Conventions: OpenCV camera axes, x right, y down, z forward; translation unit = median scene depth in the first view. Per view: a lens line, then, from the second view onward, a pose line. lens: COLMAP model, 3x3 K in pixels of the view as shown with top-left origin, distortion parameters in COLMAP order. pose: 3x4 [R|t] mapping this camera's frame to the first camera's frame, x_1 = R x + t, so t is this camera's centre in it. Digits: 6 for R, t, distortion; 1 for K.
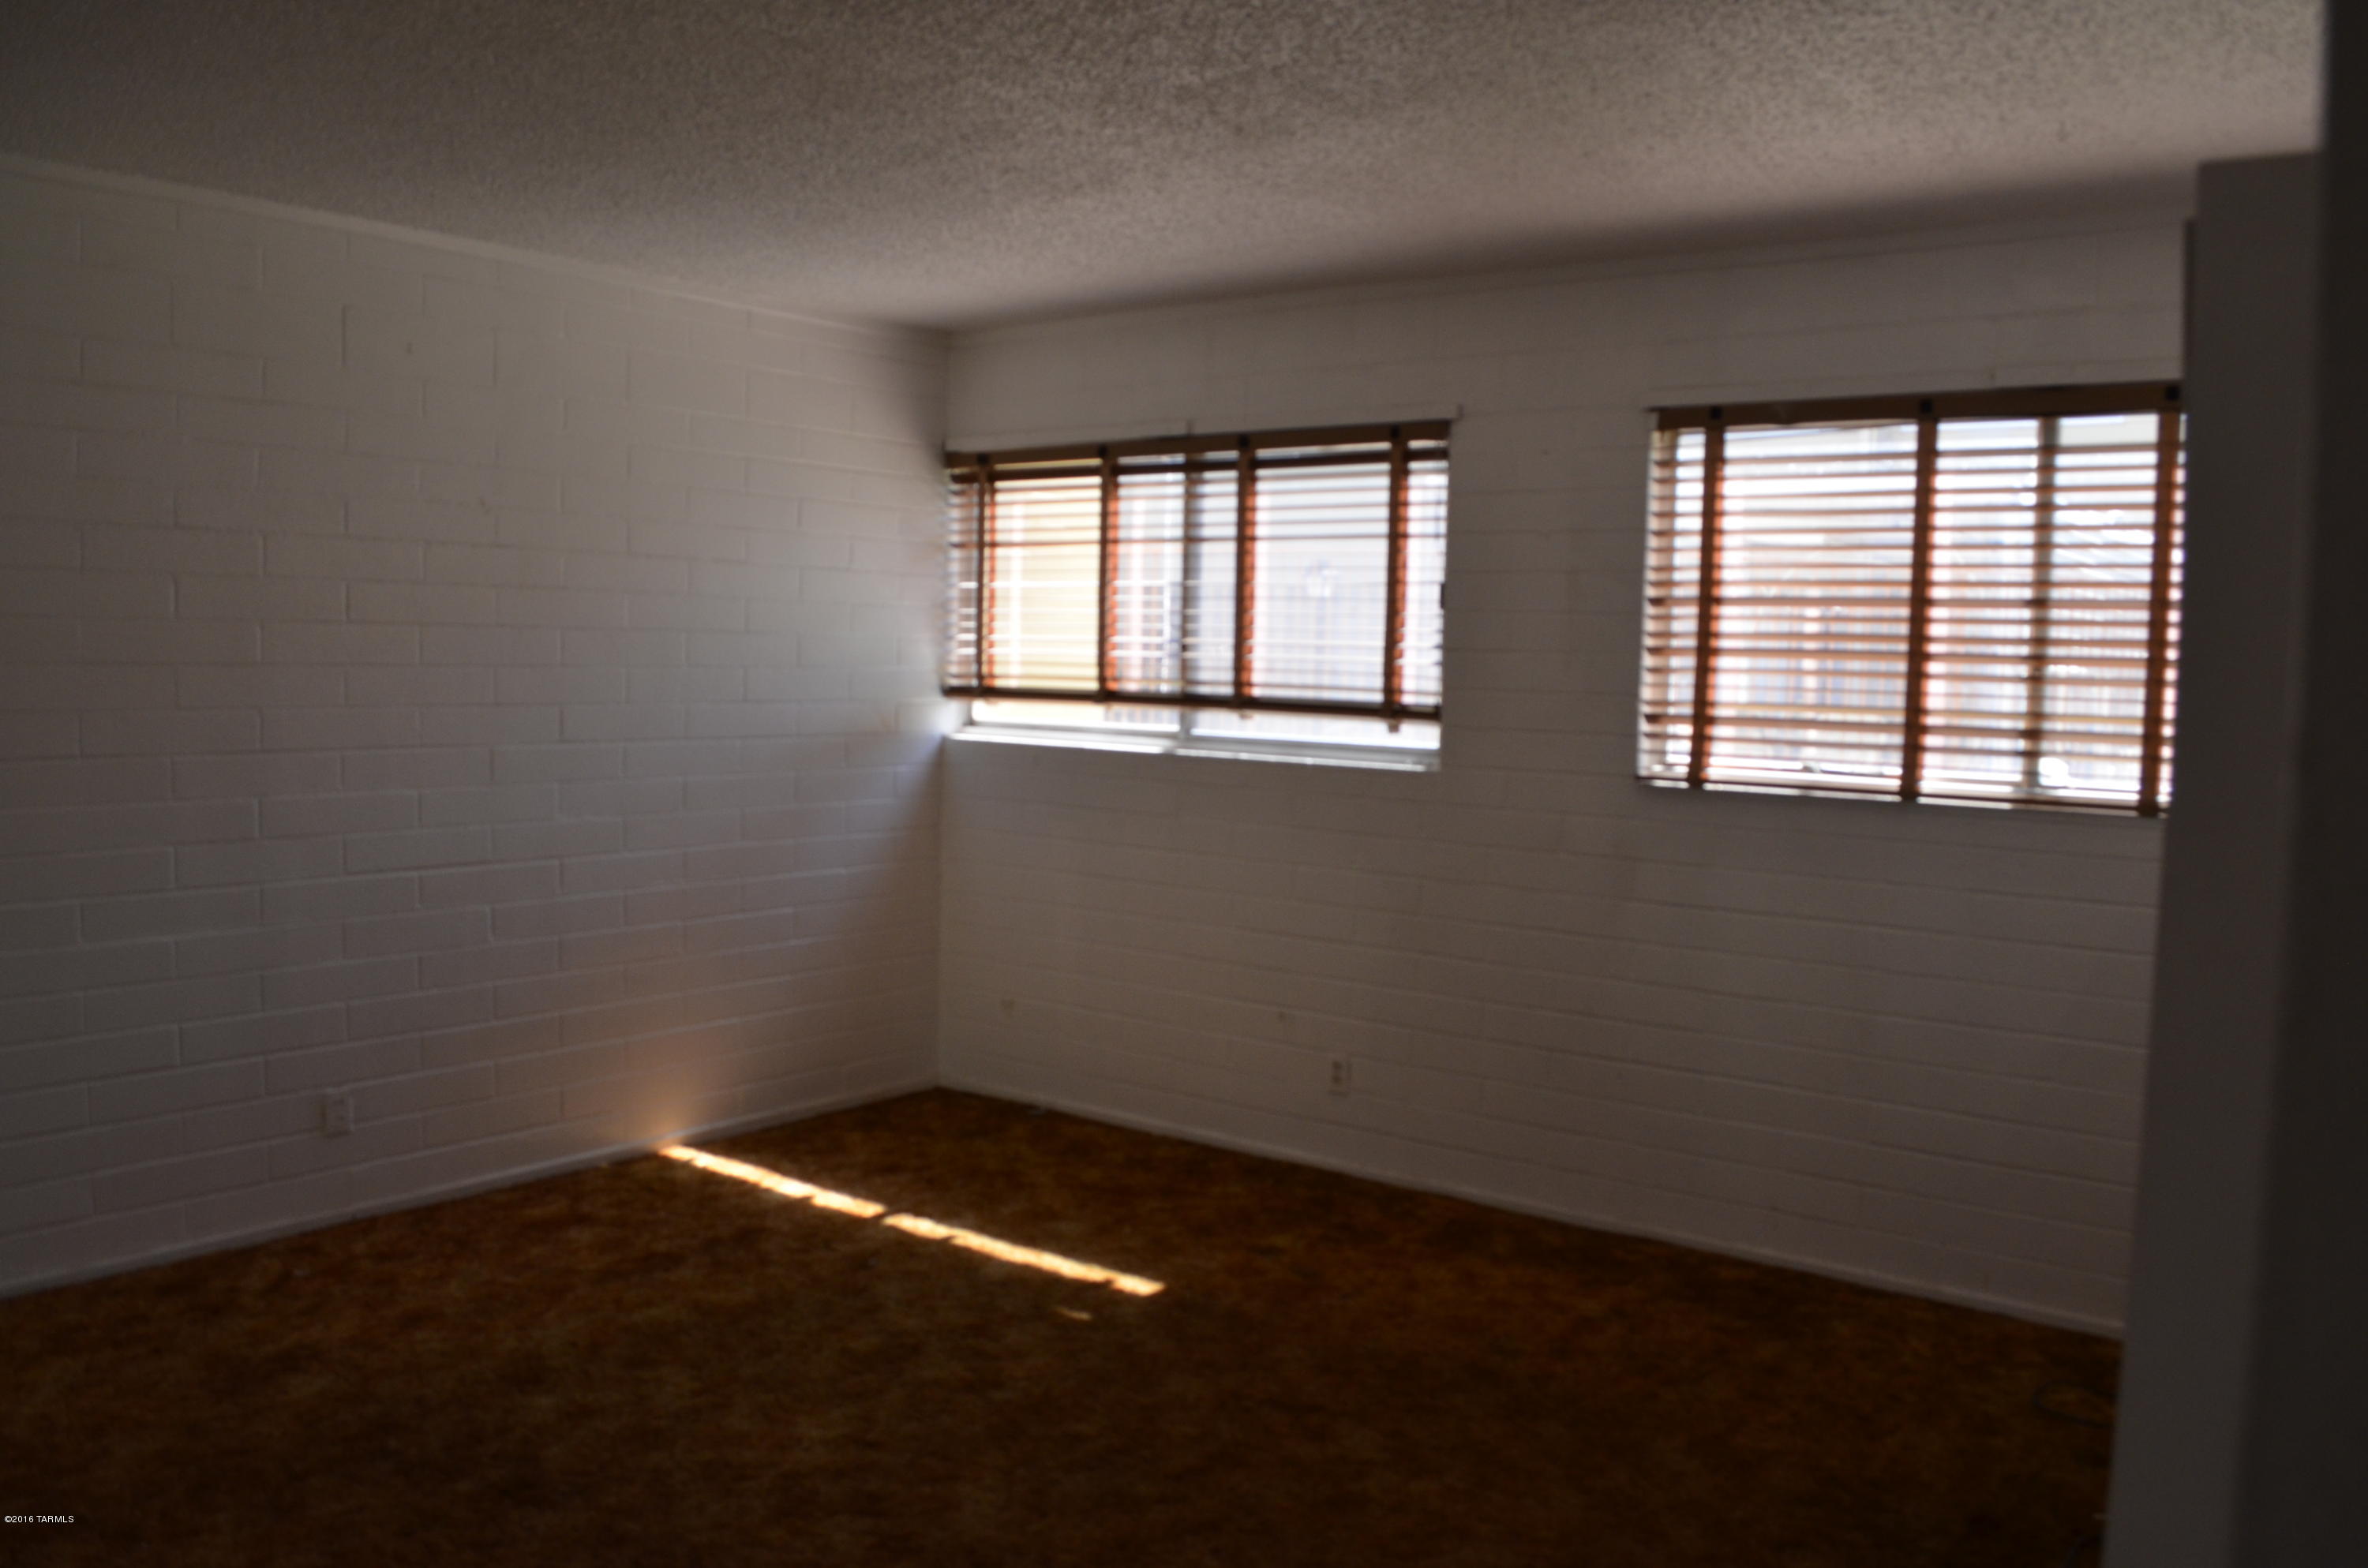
lens RADIAL K [[1889.1, 0, 1190.1], [0, 1889.1, 797.3], [0, 0, 1]] dist [-0.081644, 0.015332]
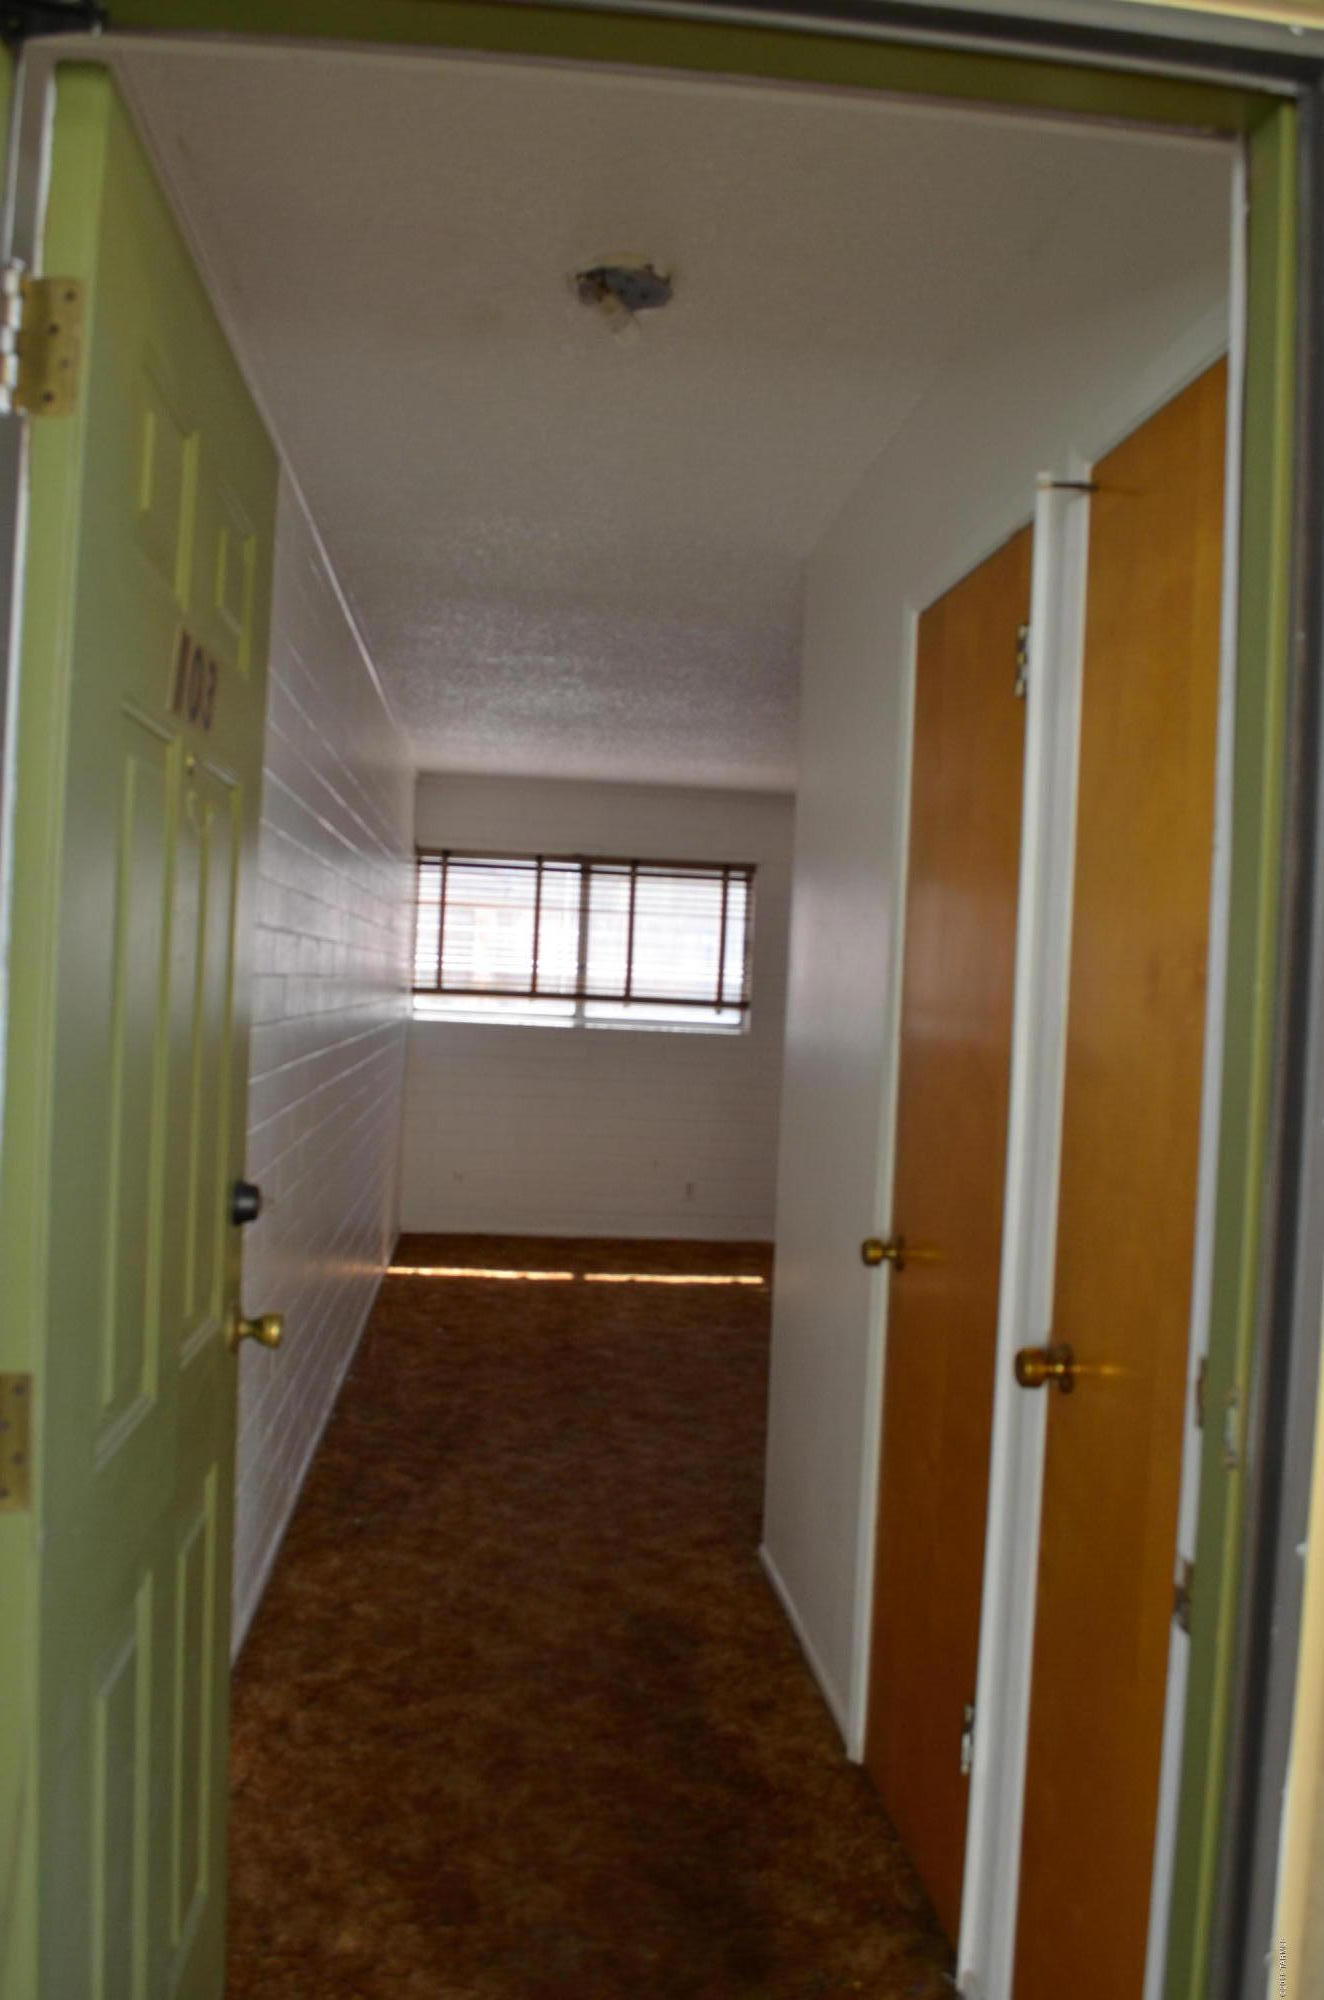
lens RADIAL K [[1595.7, 0, 662.0], [0, 1595.7, 1000.0], [0, 0, 1]] dist [-0.081644, 0.015332]
pose [[0.726060, 0.001190, 0.687630, -1.110570], [0.024734, 0.999306, -0.027846, -0.004316], [-0.687186, 0.037226, 0.725527, -0.191977]]
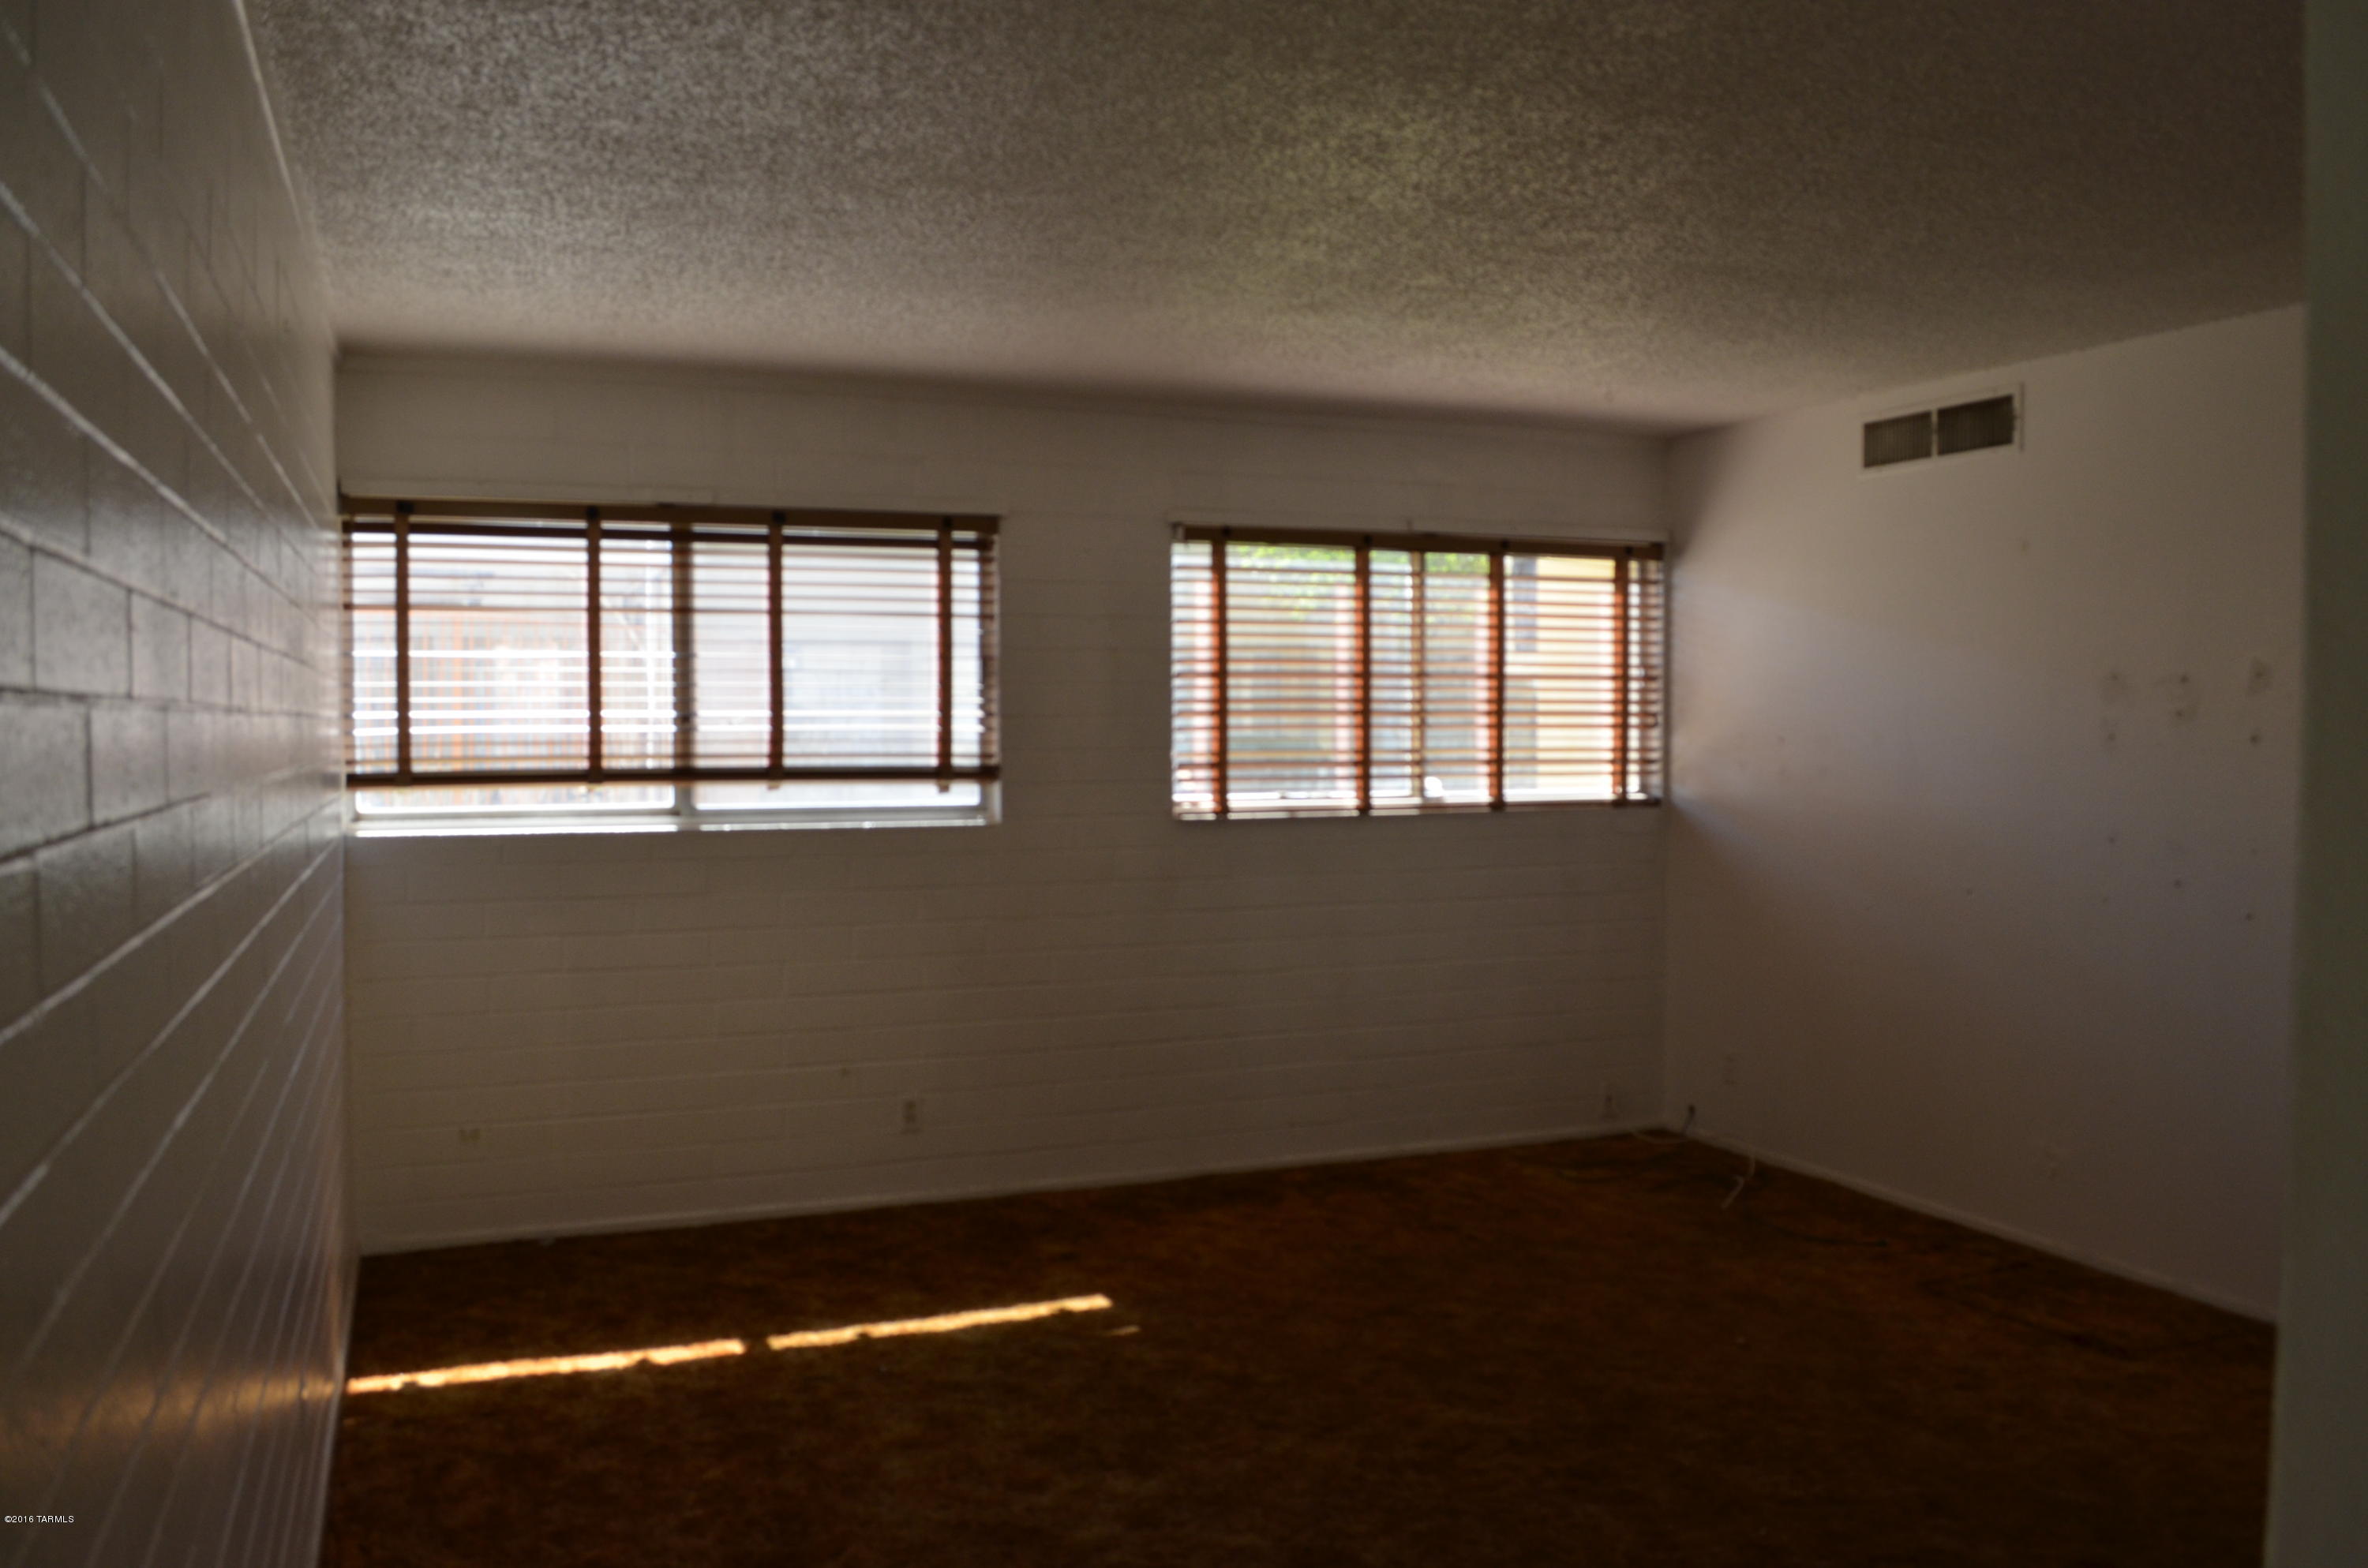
lens RADIAL K [[1889.1, 0, 1190.1], [0, 1889.1, 797.3], [0, 0, 1]] dist [-0.081644, 0.015332]
pose [[0.506289, -0.060181, 0.860261, -0.775619], [0.080530, 0.996502, 0.022318, -0.044856], [-0.858596, 0.057977, 0.509365, 0.315100]]
